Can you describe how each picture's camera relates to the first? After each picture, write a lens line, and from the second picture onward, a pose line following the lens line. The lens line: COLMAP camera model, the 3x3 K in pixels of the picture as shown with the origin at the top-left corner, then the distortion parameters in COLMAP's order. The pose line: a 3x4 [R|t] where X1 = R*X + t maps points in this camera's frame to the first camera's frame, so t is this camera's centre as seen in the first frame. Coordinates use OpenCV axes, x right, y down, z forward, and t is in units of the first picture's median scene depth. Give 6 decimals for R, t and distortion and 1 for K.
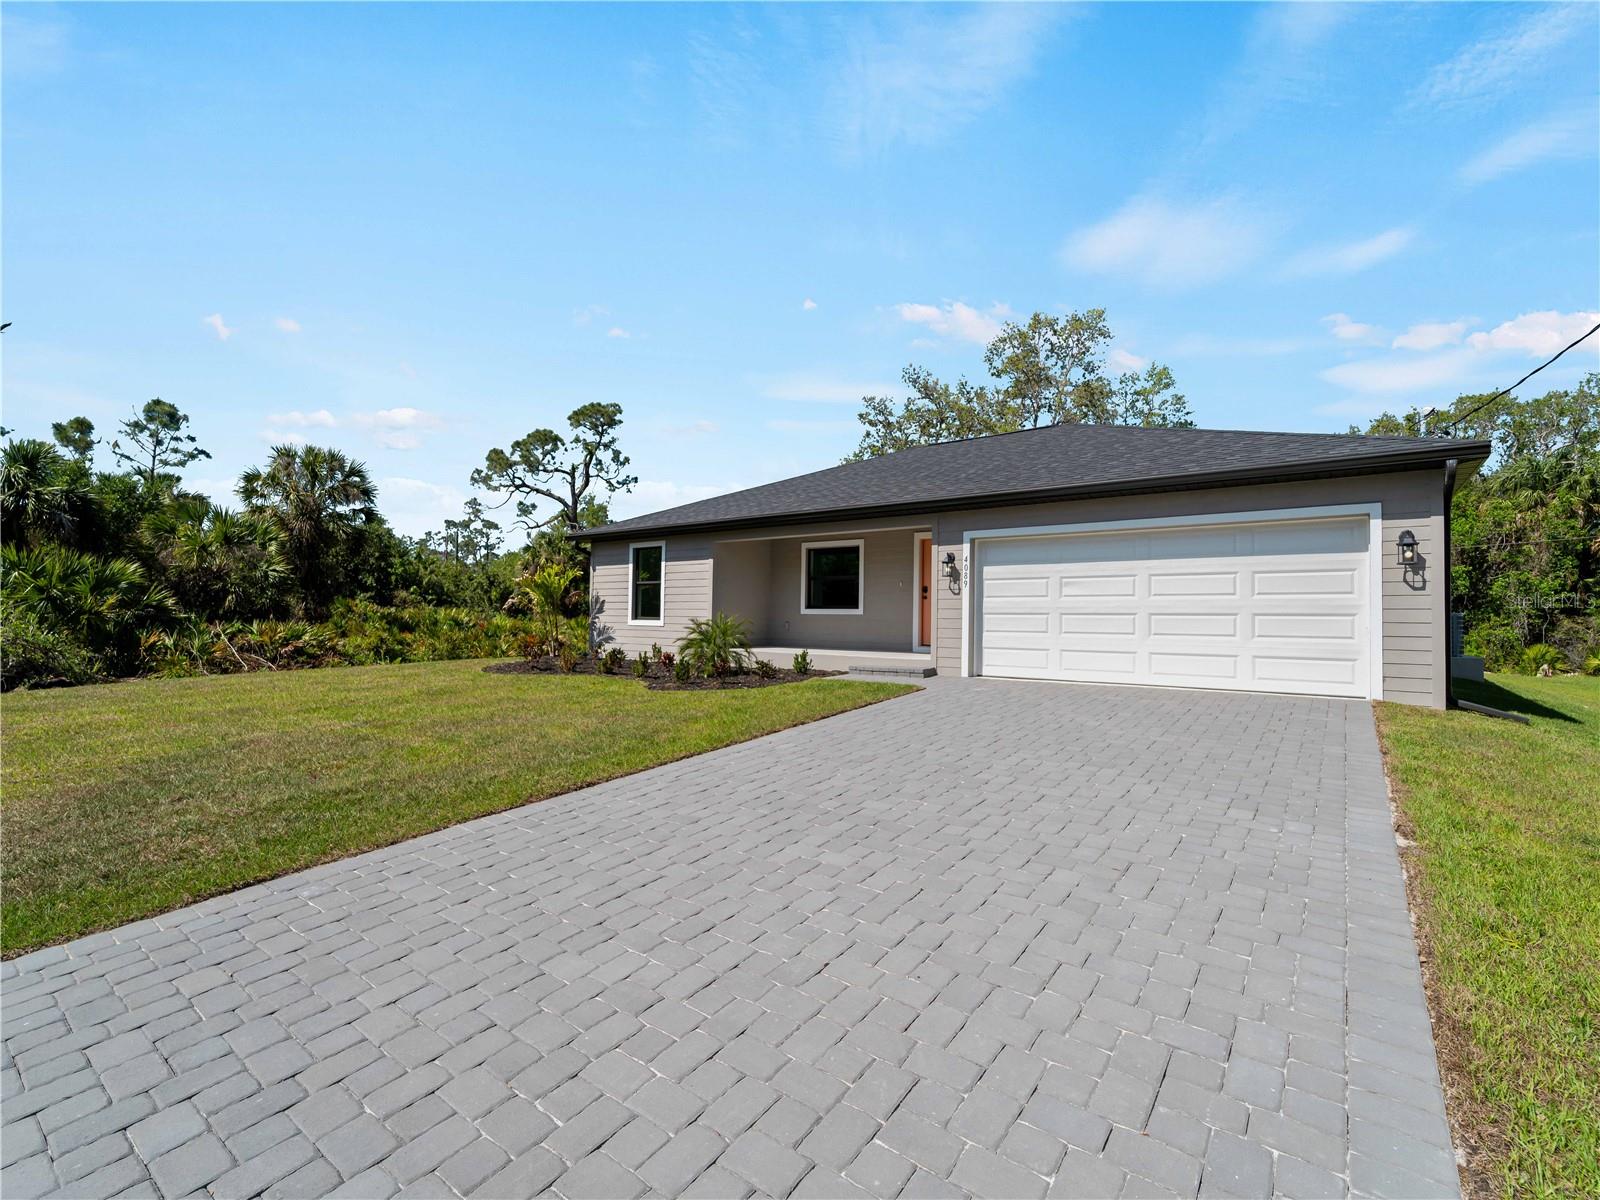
lens RADIAL K [[721.9, 0, 798.8], [0, 721.9, 600.2], [0, 0, 1]] dist [0.001148, -0.000805]
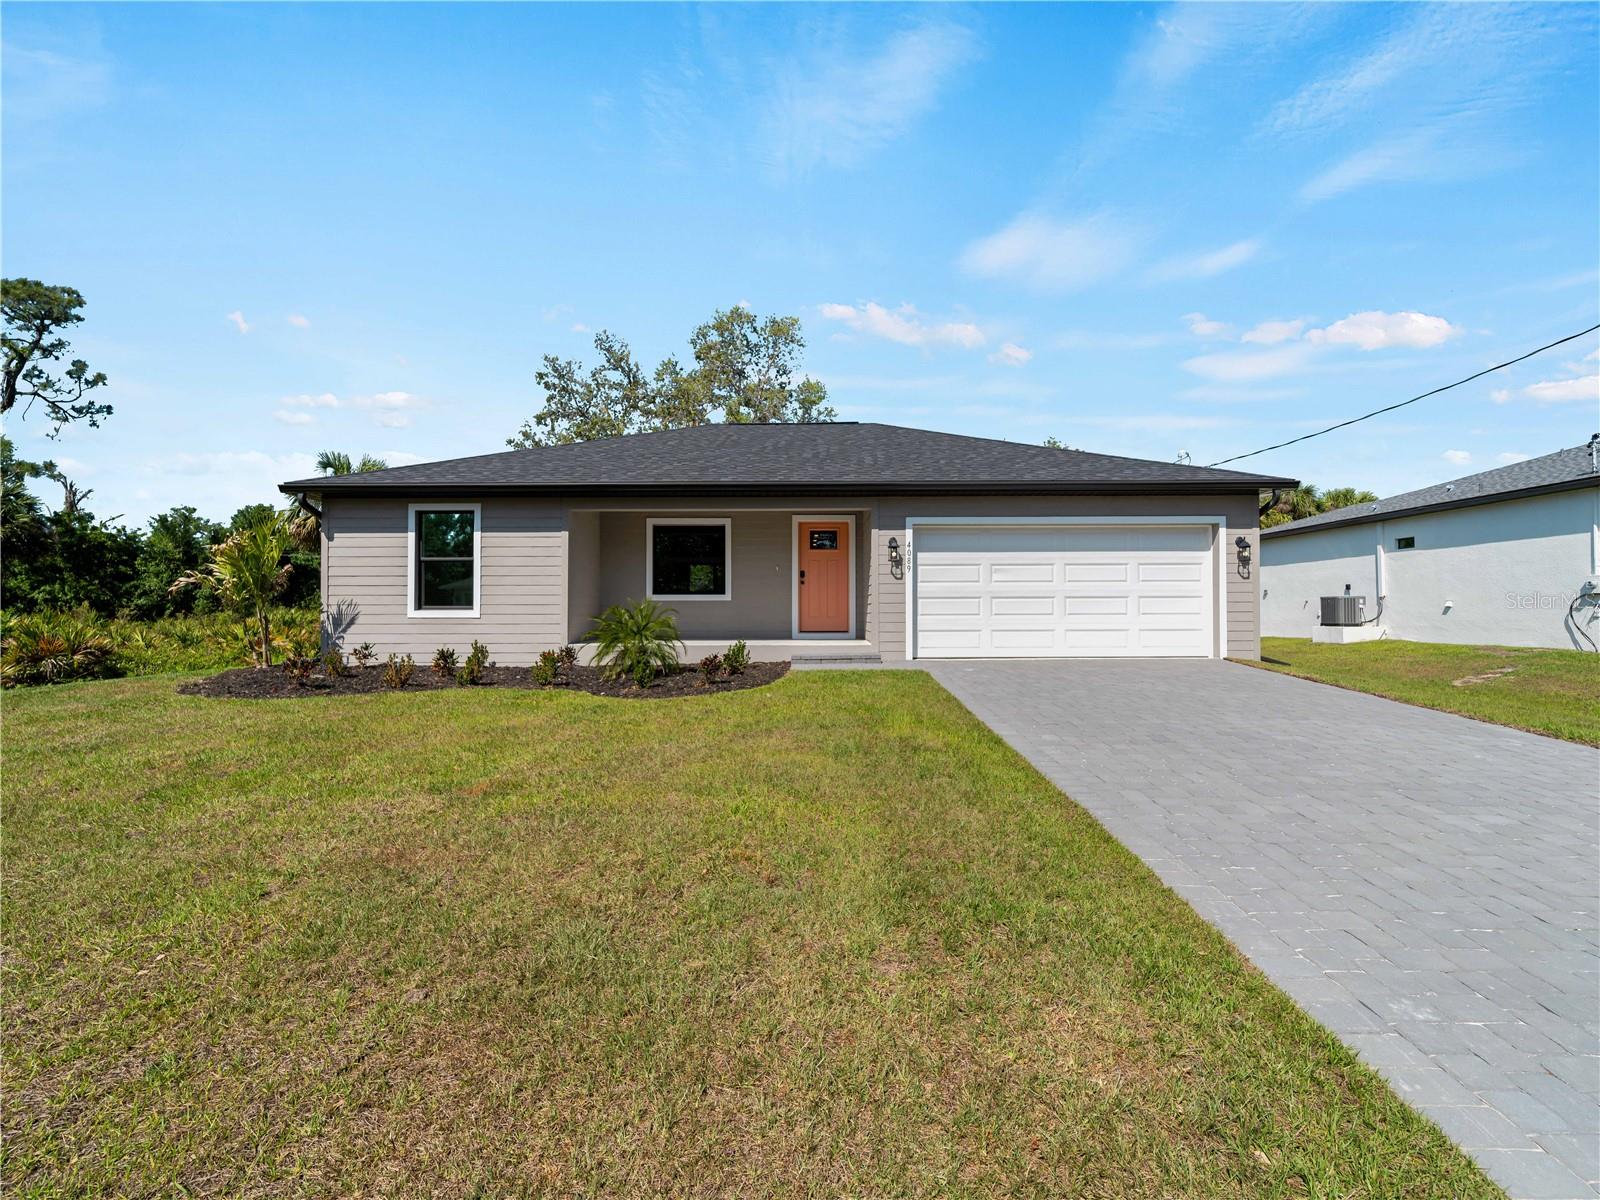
lens RADIAL K [[721.9, 0, 798.8], [0, 721.9, 600.2], [0, 0, 1]] dist [0.001148, -0.000805]
pose [[0.803085, -0.005749, 0.595837, -0.385191], [-0.003879, 0.999882, 0.014876, 0.005447], [-0.595852, -0.014258, 0.802968, 0.209901]]
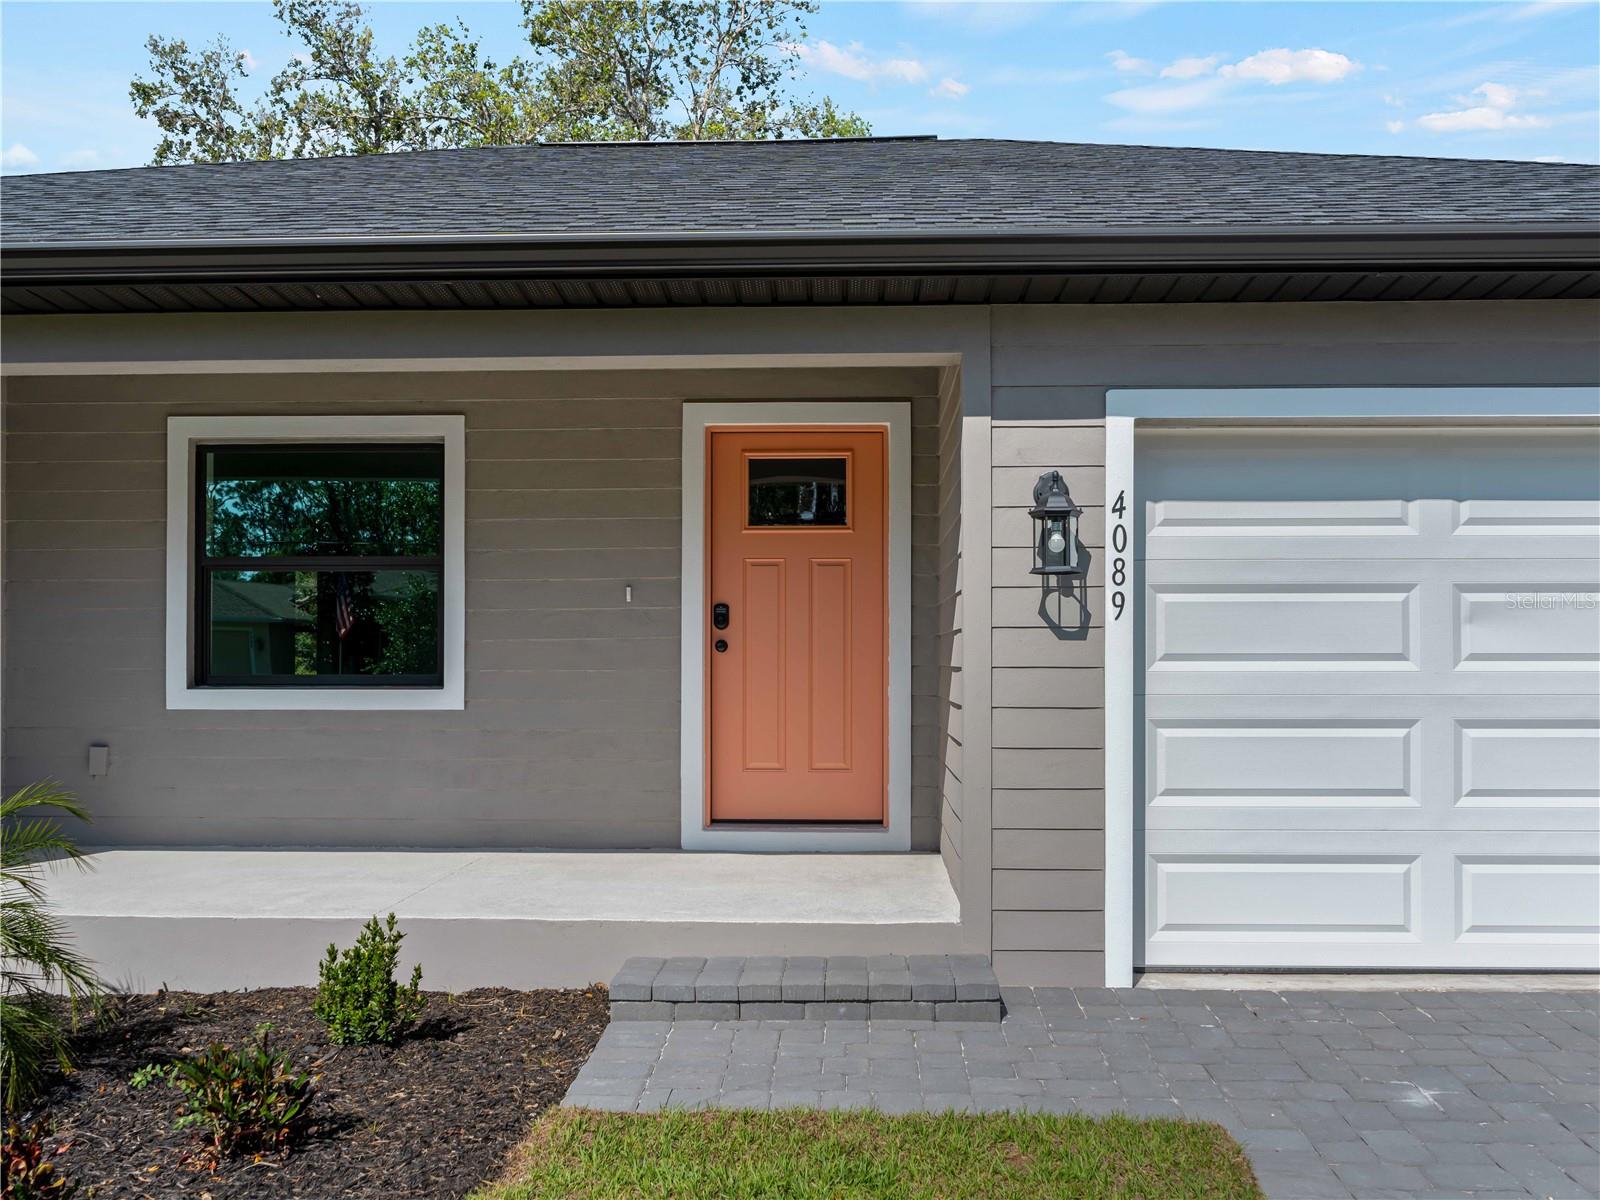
lens RADIAL K [[1451.5, 0, 792.5], [0, 1451.5, 626.6], [0, 0, 1]] dist [-0.004966, -0.001986]
pose [[0.823863, -0.002242, 0.566784, -0.105360], [-0.004343, 0.999938, 0.010268, -0.015418], [-0.566772, -0.010921, 0.823802, 0.506144]]
